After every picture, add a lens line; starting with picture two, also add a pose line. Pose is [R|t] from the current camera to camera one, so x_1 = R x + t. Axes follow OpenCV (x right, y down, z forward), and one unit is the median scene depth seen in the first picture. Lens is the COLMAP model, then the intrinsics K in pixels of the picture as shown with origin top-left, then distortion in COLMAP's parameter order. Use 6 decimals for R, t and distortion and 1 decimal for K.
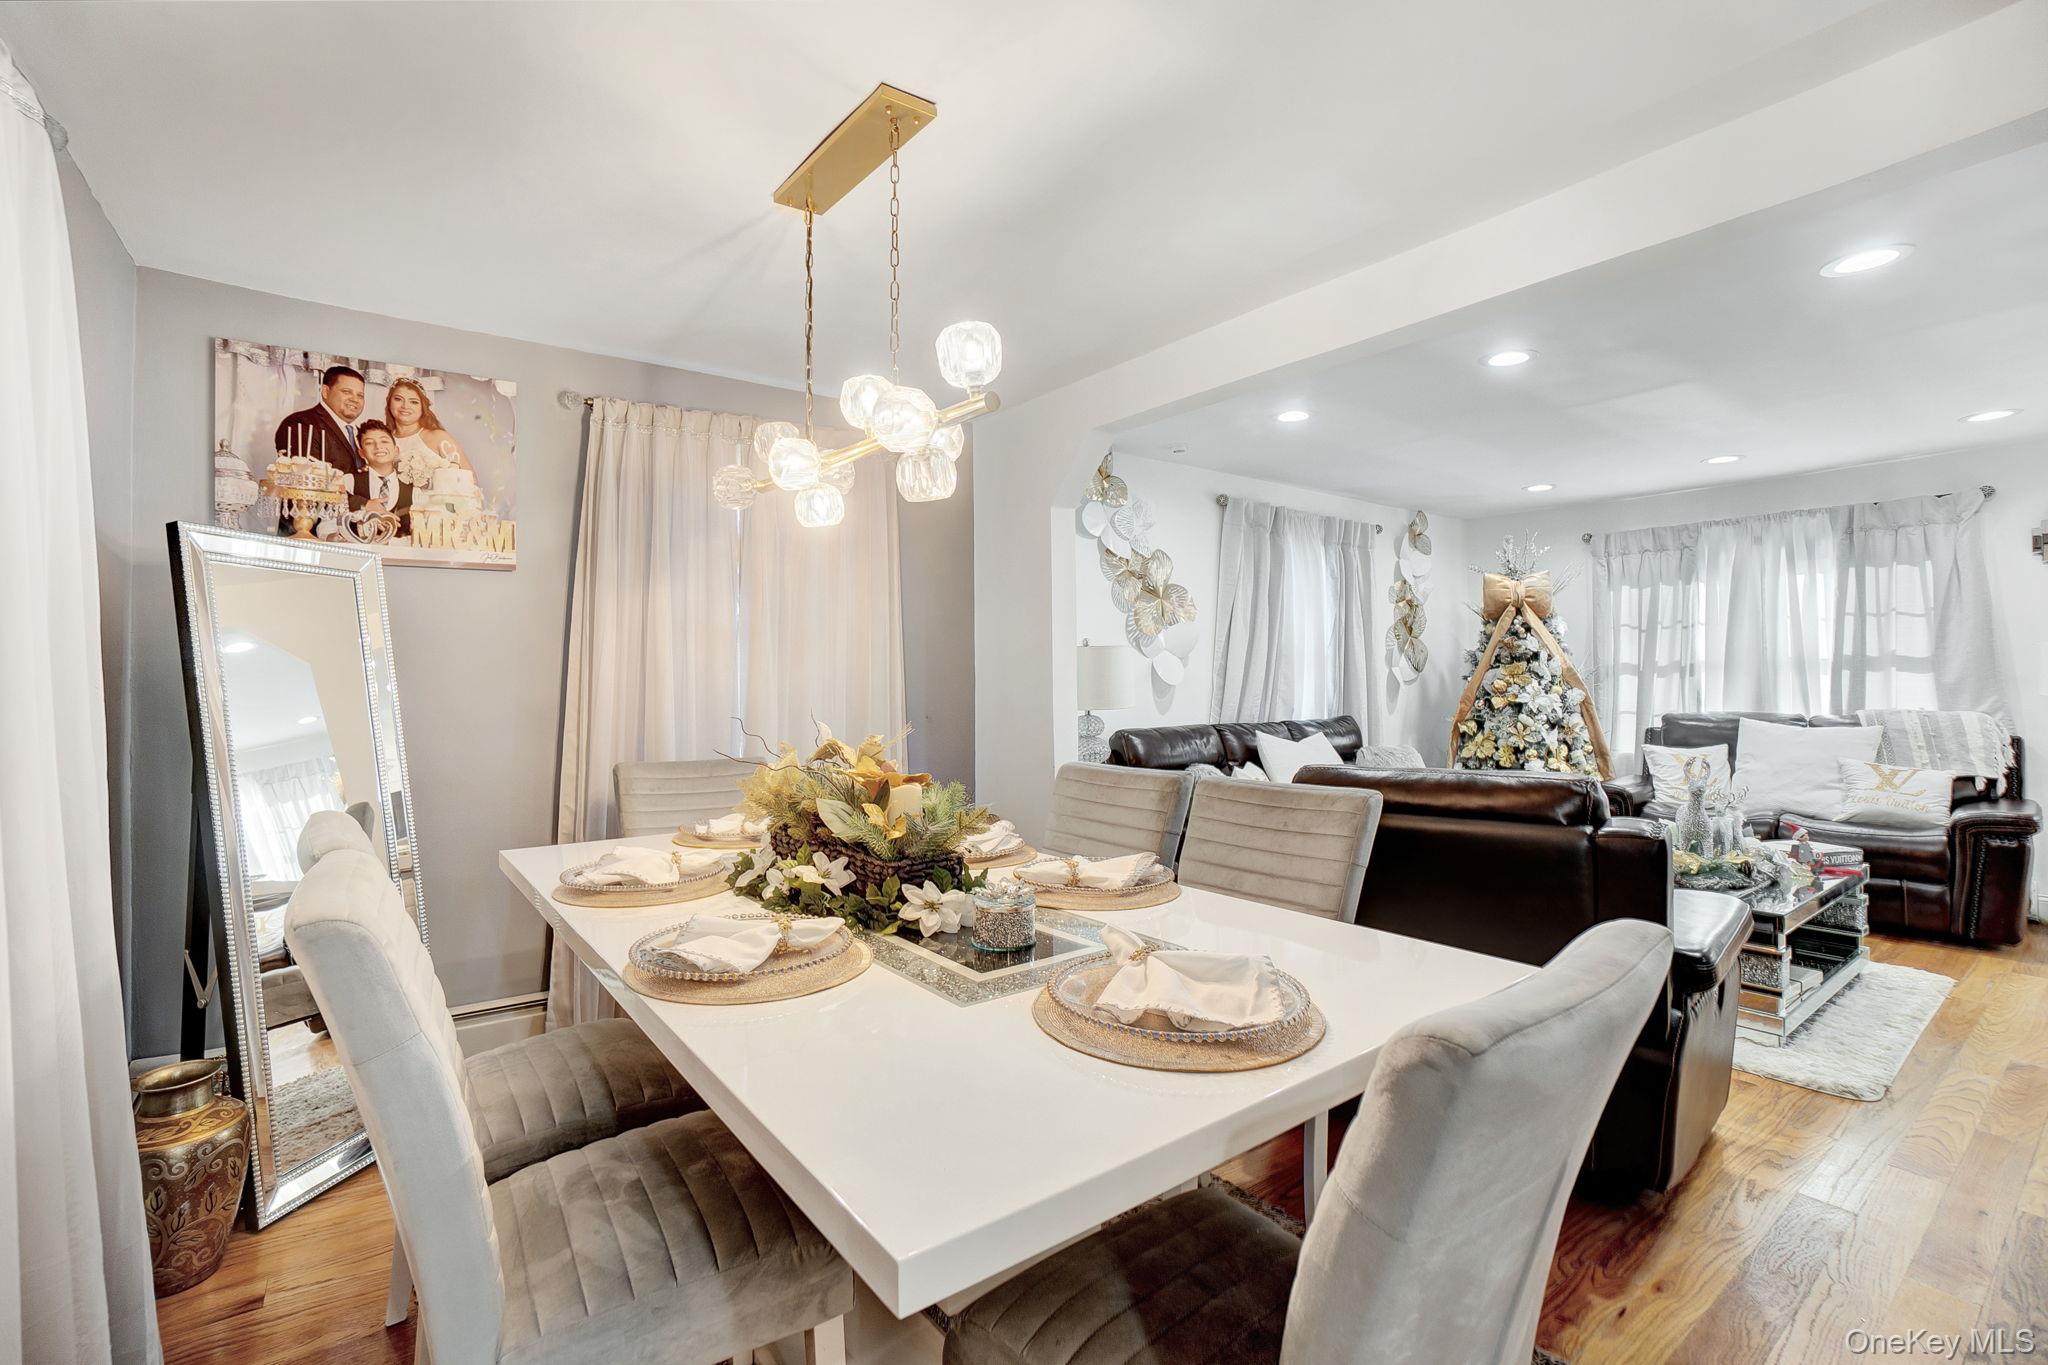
lens RADIAL K [[924.7, 0, 1018.9], [0, 924.7, 668.3], [0, 0, 1]] dist [-0.069265, 0.027320]
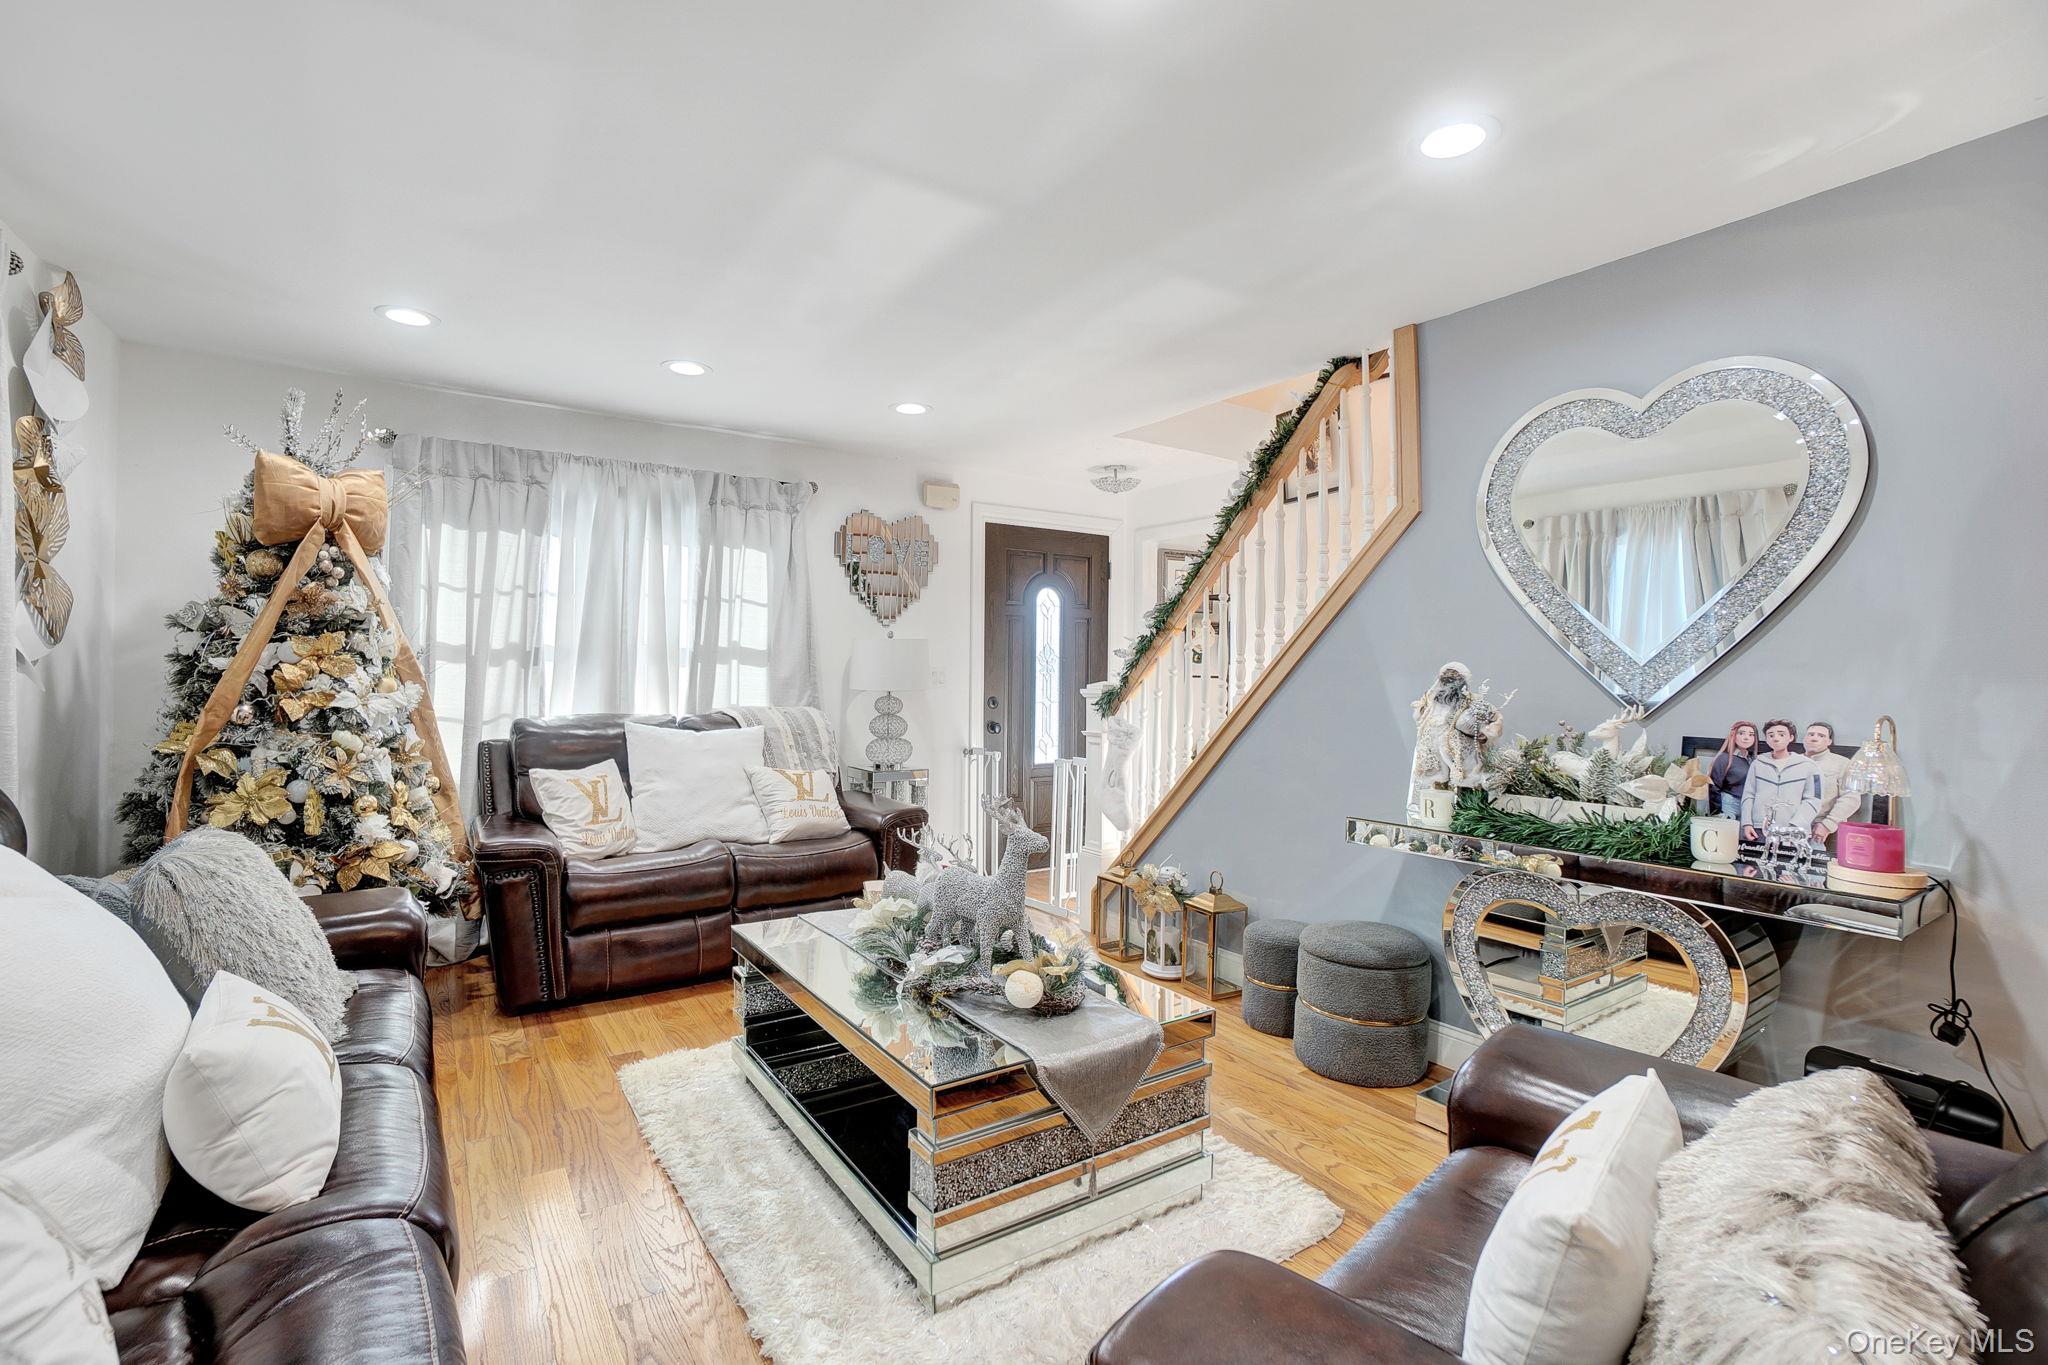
lens RADIAL K [[924.7, 0, 1018.9], [0, 924.7, 668.3], [0, 0, 1]] dist [-0.069265, 0.027320]
pose [[0.066815, 0.017855, 0.997606, 0.061029], [-0.022565, 0.999611, -0.016380, 0.014178], [-0.997510, -0.021416, 0.067192, 0.580115]]
